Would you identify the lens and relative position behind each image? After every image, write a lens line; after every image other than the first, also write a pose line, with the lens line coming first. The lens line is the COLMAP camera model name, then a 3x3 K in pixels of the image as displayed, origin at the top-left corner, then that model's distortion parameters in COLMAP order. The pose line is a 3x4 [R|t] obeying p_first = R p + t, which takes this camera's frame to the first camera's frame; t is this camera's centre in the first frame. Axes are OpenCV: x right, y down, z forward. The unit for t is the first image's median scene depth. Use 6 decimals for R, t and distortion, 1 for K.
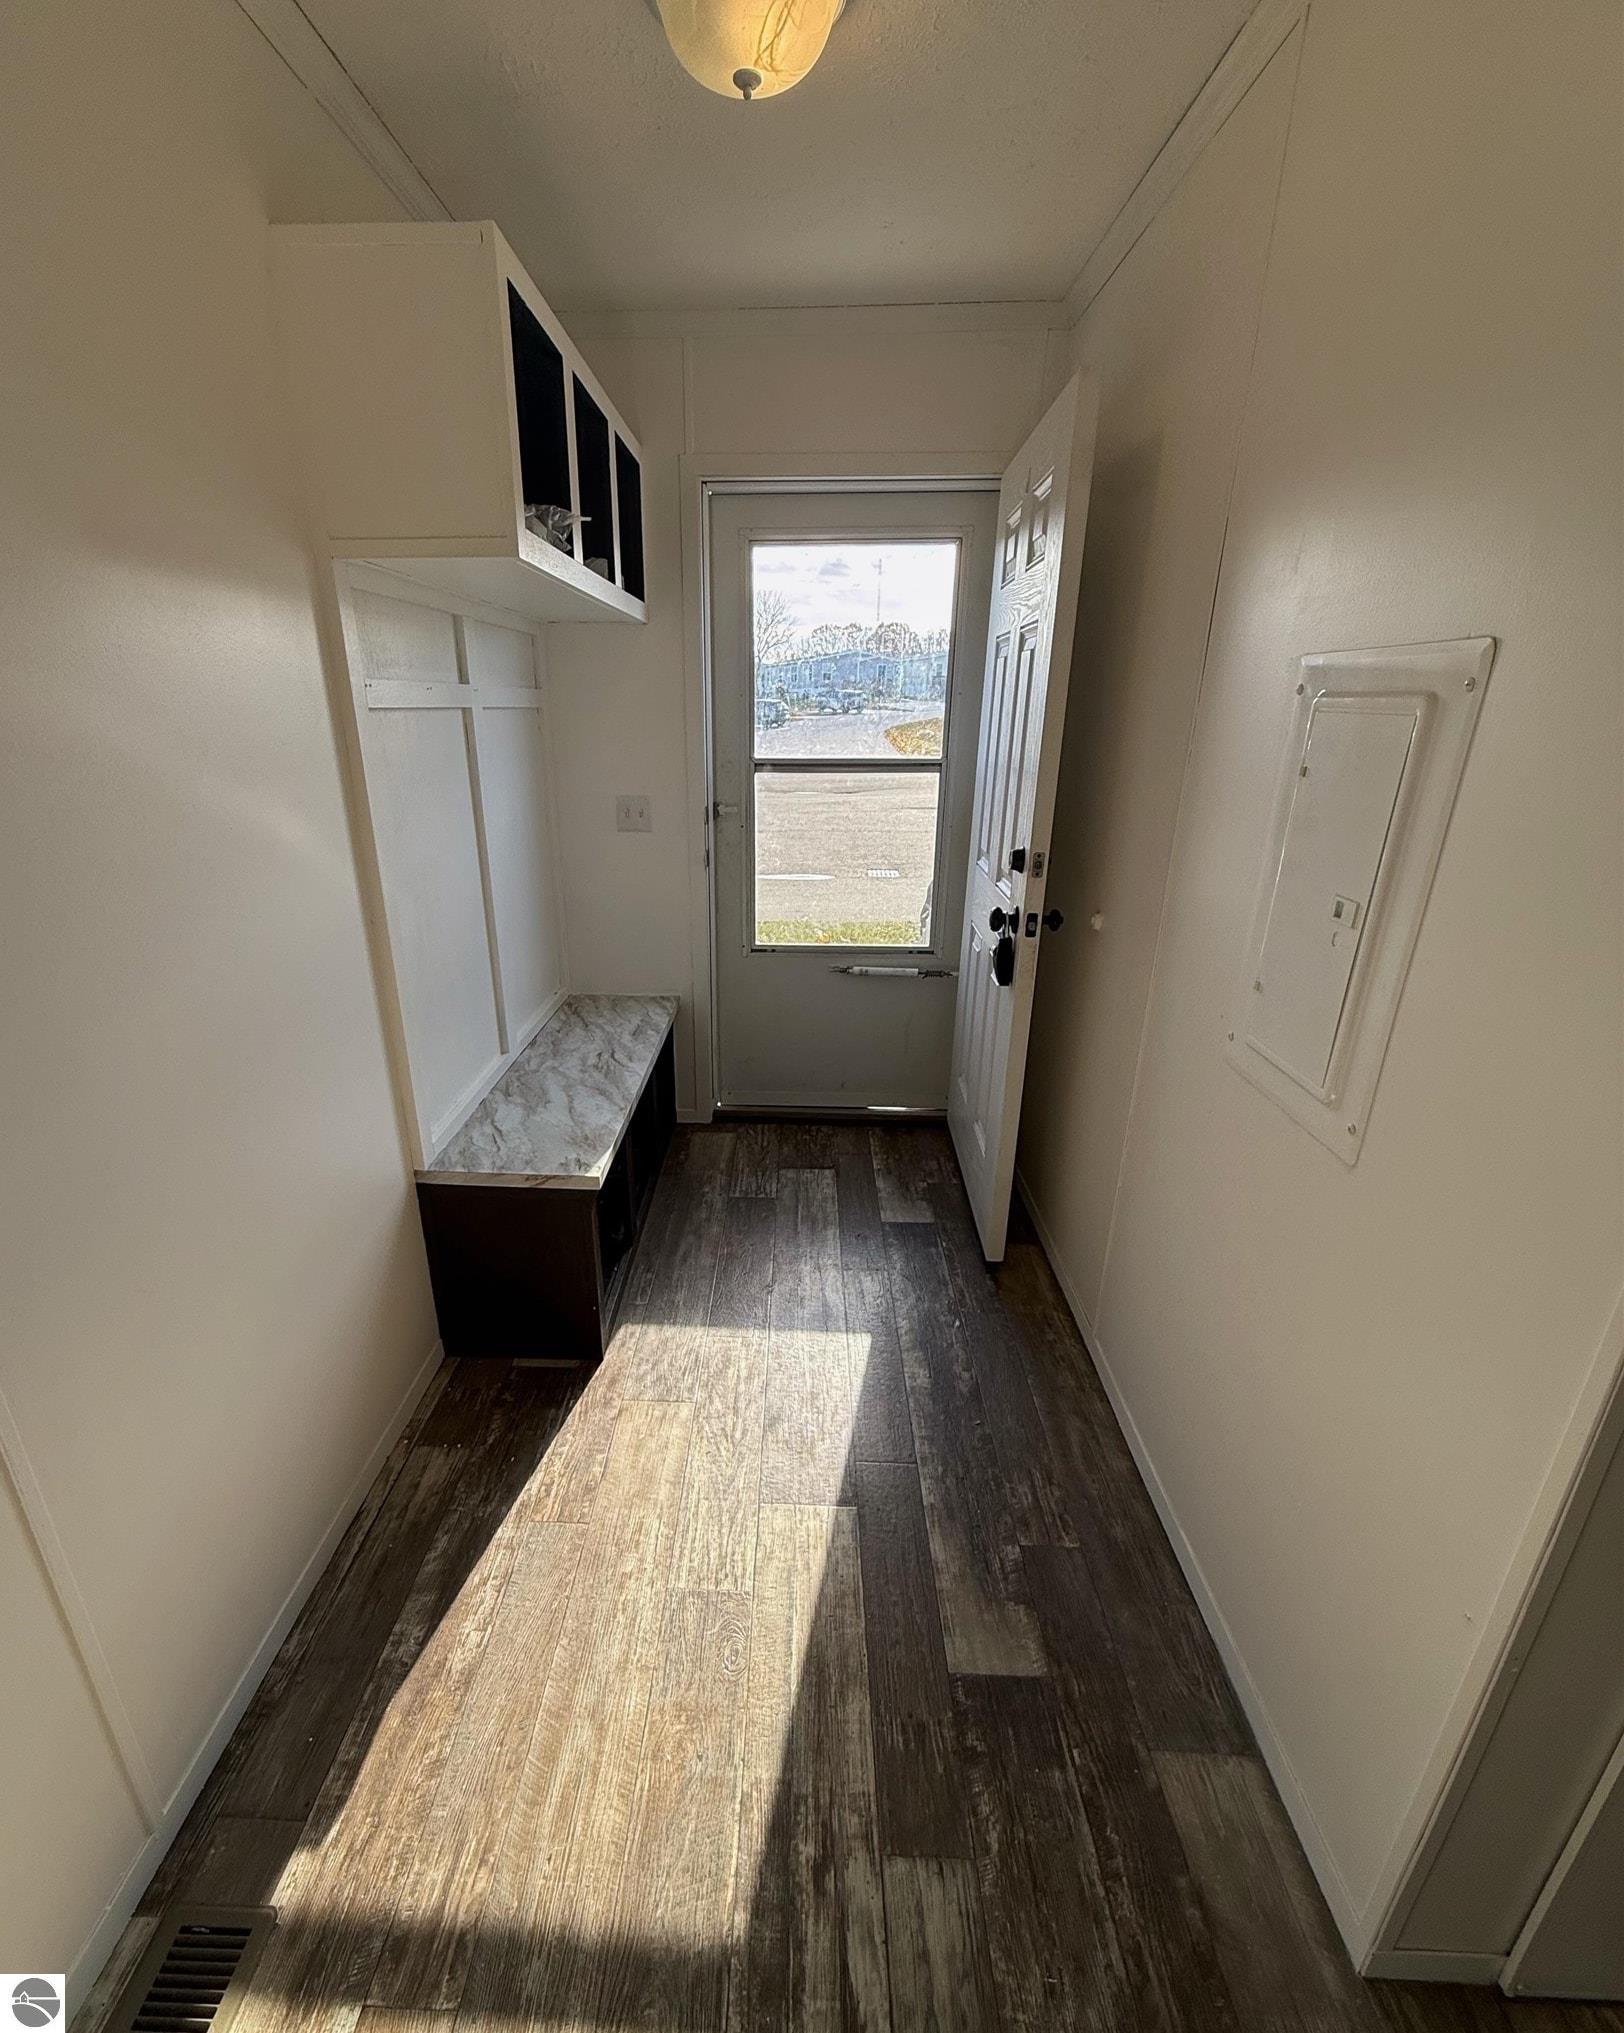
lens RADIAL K [[959.3, 0, 755.3], [0, 959.3, 912.3], [0, 0, 1]] dist [0.002427, -0.003200]
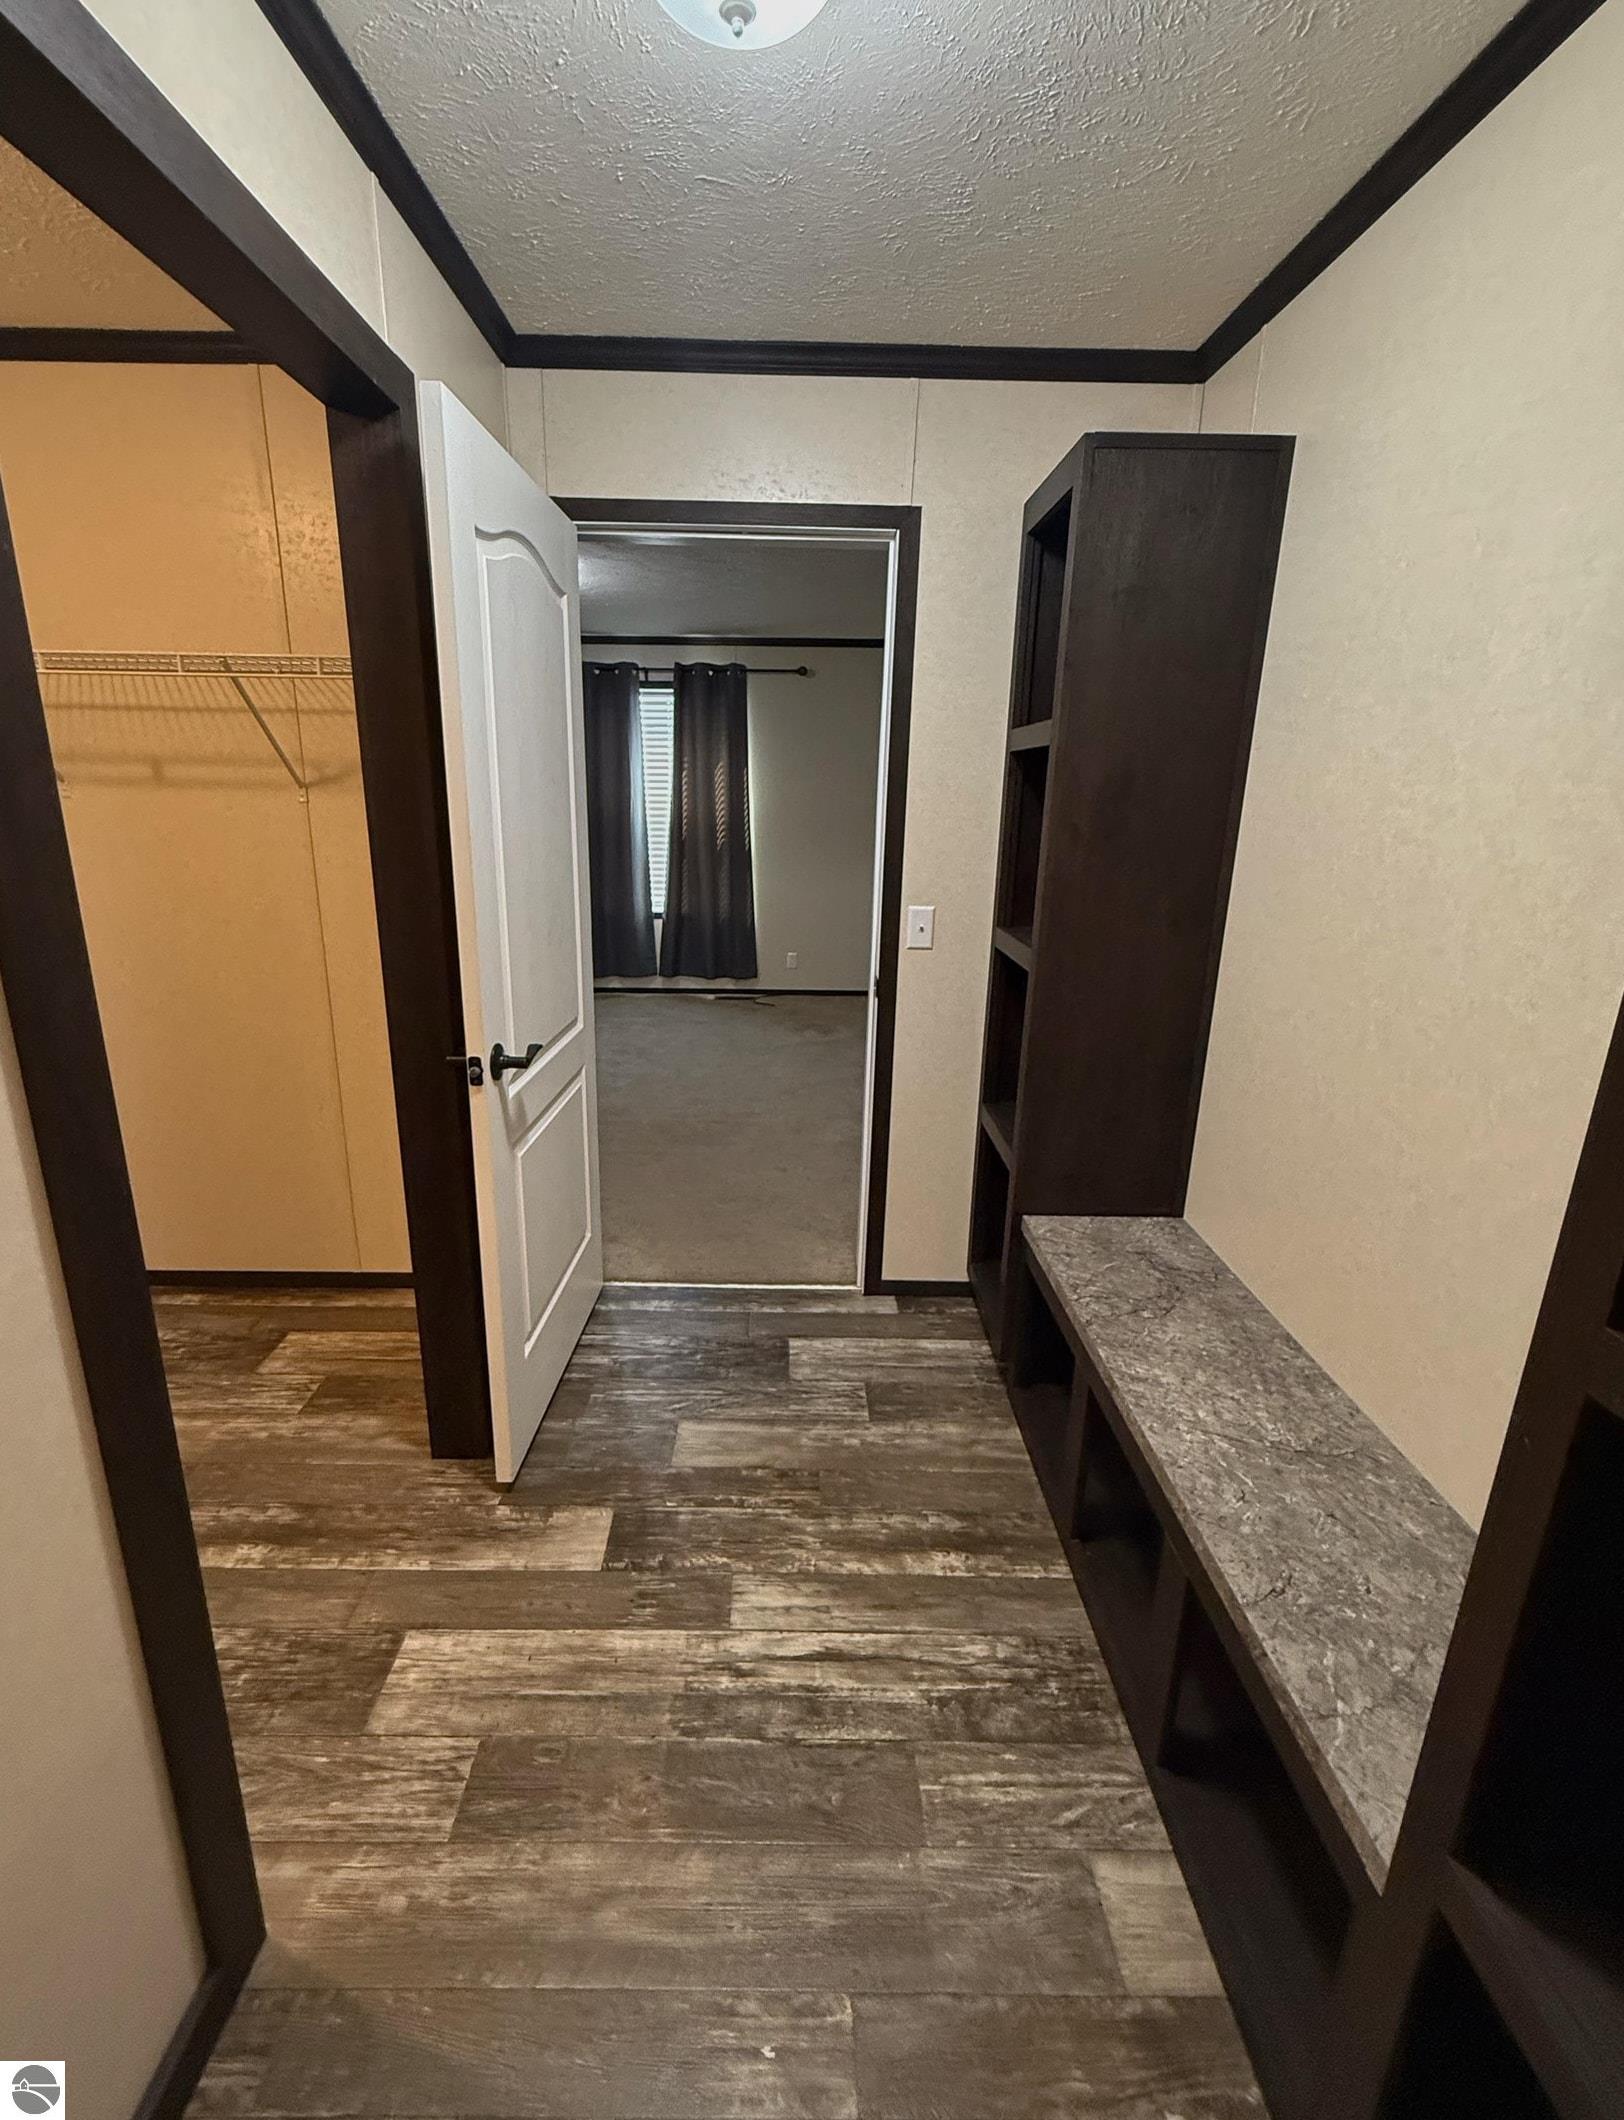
lens RADIAL K [[912.9, 0, 793.3], [0, 912.9, 1037.3], [0, 0, 1]] dist [0.005377, -0.002543]
pose [[-0.059602, -0.263733, 0.962753, -0.859047], [0.194086, 0.943000, 0.270337, -0.122363], [-0.979172, 0.202969, -0.005018, 0.726594]]
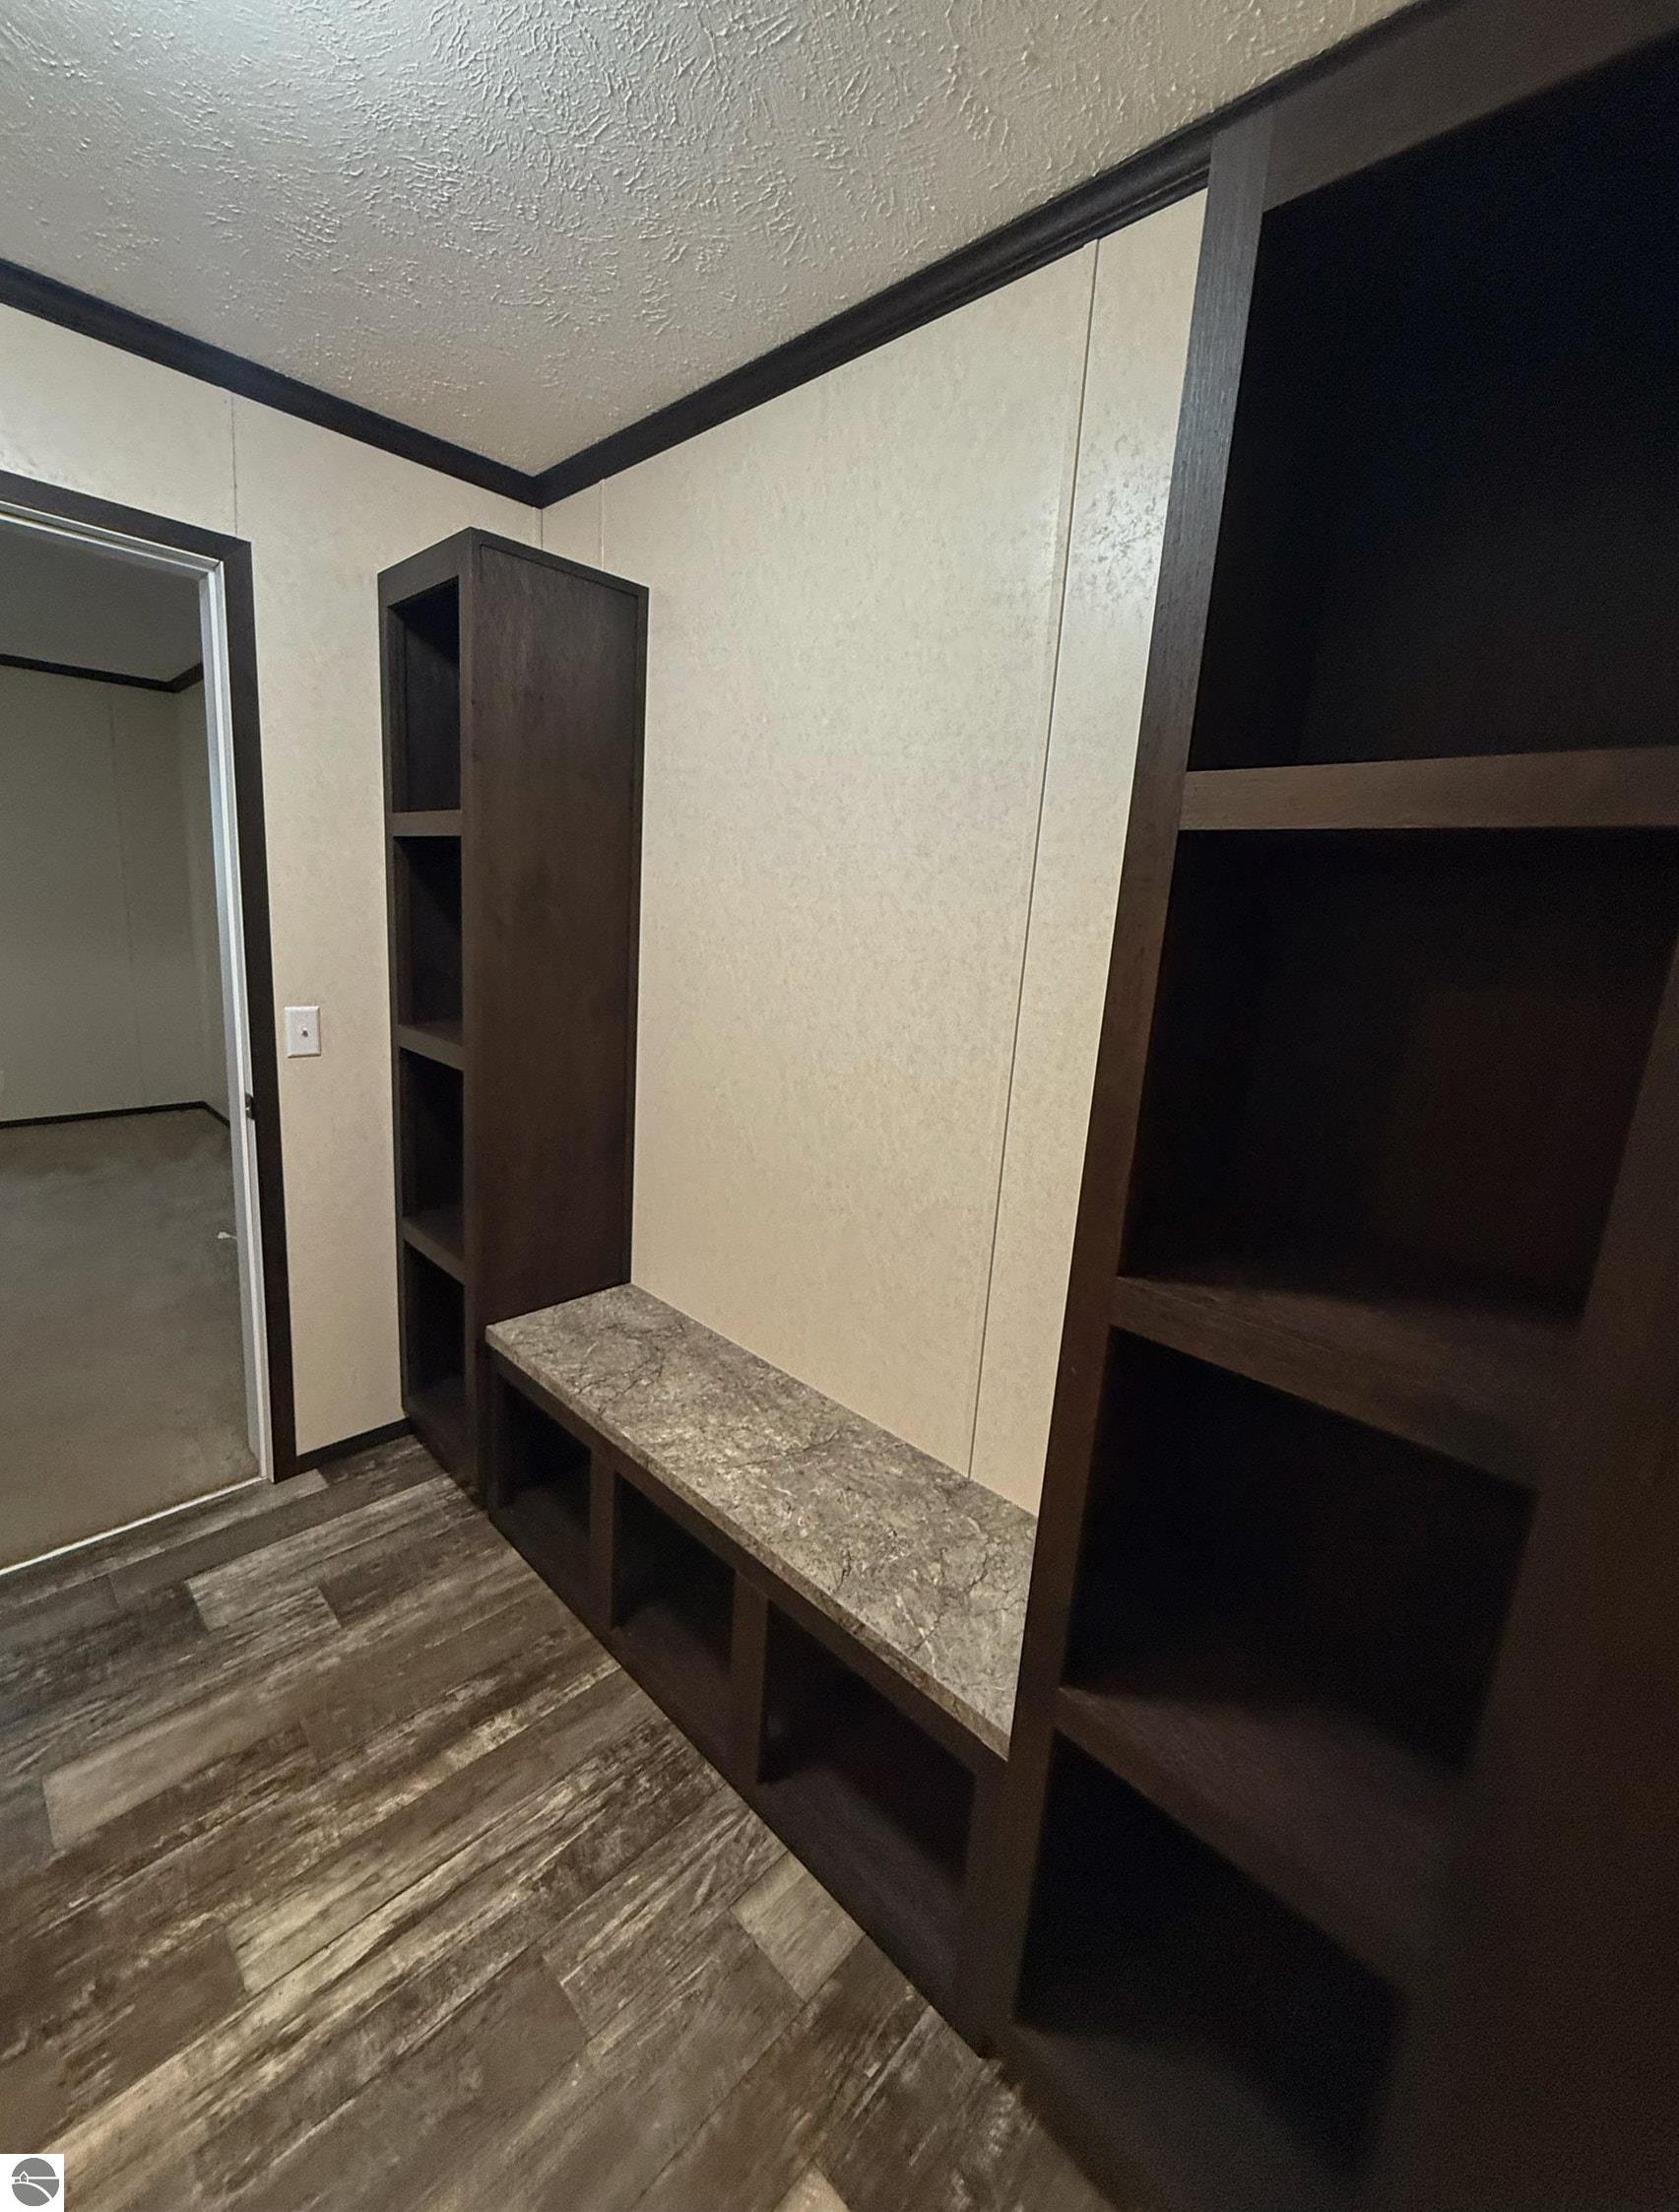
lens RADIAL K [[902.5, 0, 823.9], [0, 902.5, 1076.7], [0, 0, 1]] dist [0.002772, -0.000427]
pose [[-0.751145, -0.173929, 0.636812, -0.720991], [0.077396, 0.934810, 0.346612, -0.180428], [-0.655584, 0.309643, -0.688717, 0.929136]]
